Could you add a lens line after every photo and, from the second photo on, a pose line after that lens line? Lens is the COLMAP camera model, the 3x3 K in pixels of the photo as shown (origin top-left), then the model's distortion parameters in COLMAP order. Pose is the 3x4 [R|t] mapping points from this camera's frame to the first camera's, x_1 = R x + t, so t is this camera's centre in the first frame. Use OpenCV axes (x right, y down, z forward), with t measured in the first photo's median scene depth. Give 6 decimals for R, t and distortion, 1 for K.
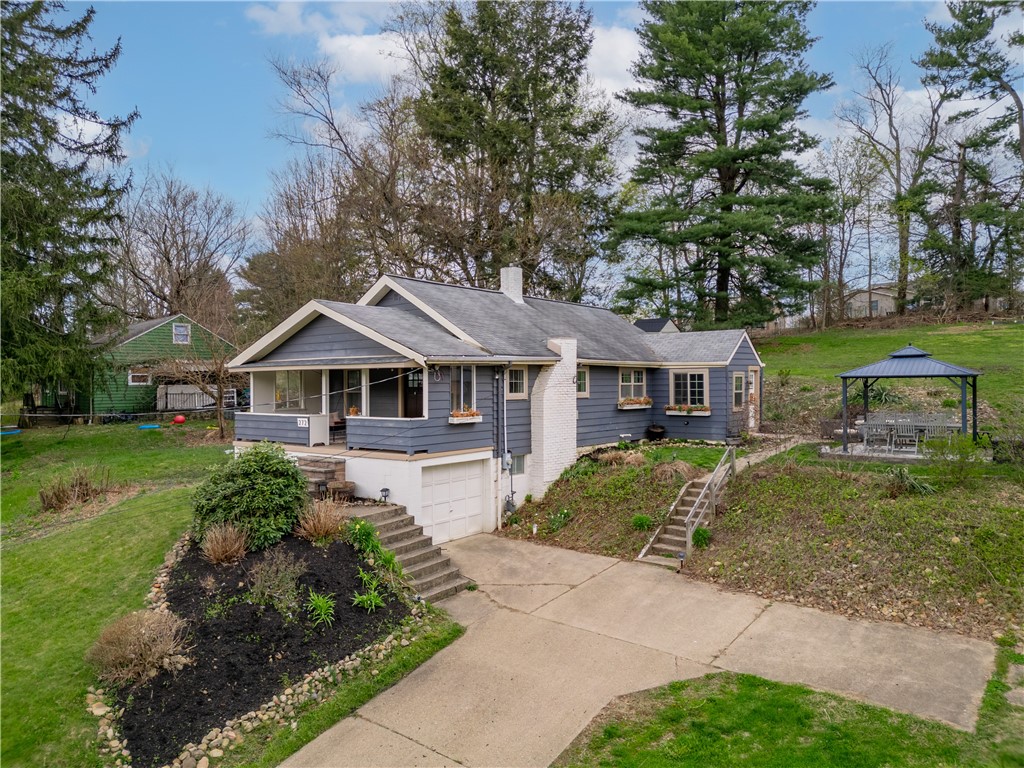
lens RADIAL K [[734.5, 0, 482.7], [0, 734.5, 383.1], [0, 0, 1]] dist [0.011443, -0.003413]
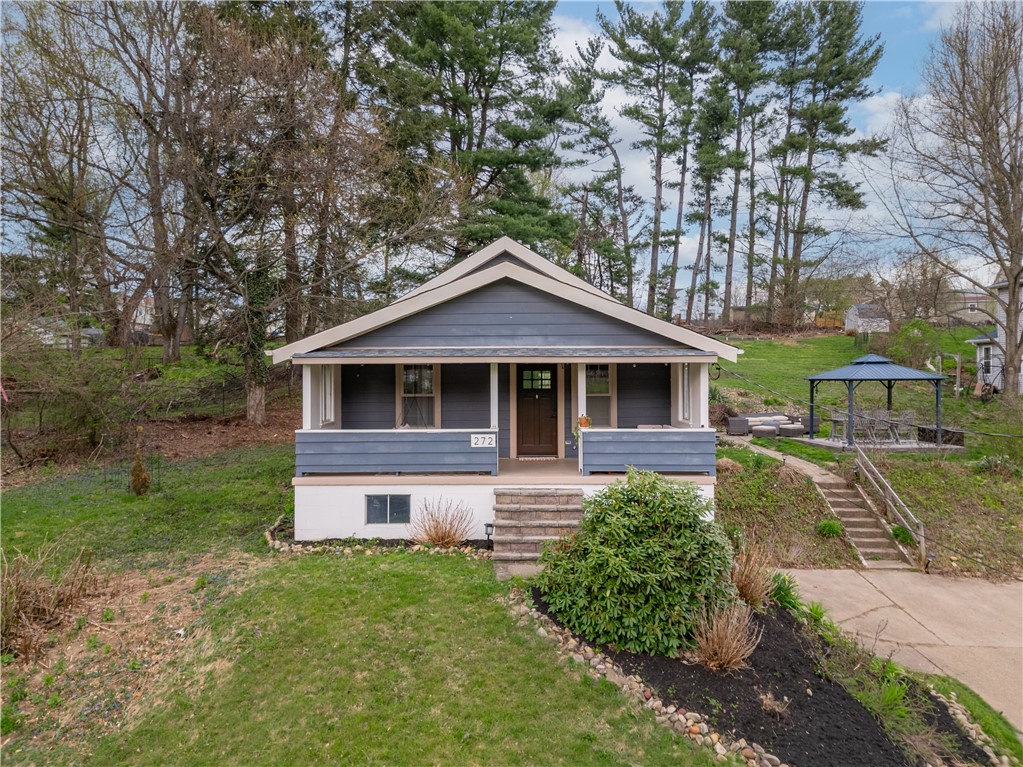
lens RADIAL K [[733.8, 0, 482.2], [0, 733.8, 382.6], [0, 0, 1]] dist [0.011443, -0.003413]
pose [[0.781007, 0.005355, 0.624499, -0.599493], [-0.004026, 0.999986, -0.003539, 0.002155], [-0.624509, 0.000250, 0.781018, 0.424335]]
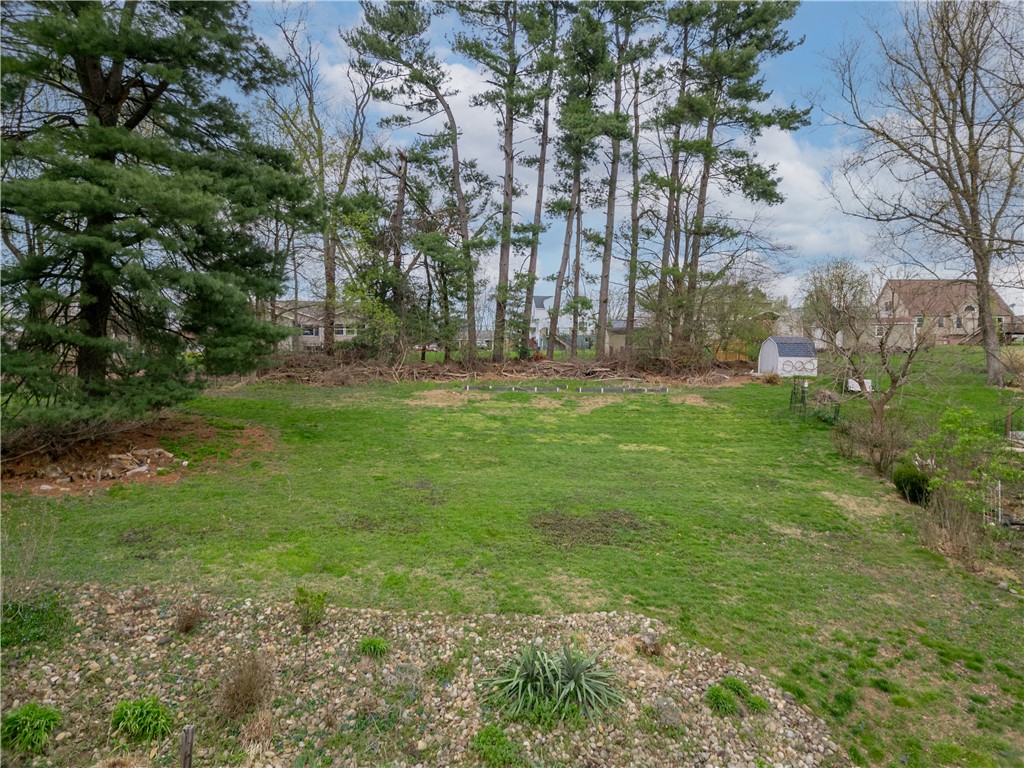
lens RADIAL K [[728.9, 0, 514.7], [0, 728.9, 384.6], [0, 0, 1]] dist [0.048871, -0.000791]
pose [[0.639294, -0.003549, 0.768954, 0.259966], [-0.000365, 0.999988, 0.004918, -0.187751], [-0.768962, -0.003425, 0.639285, 0.982580]]
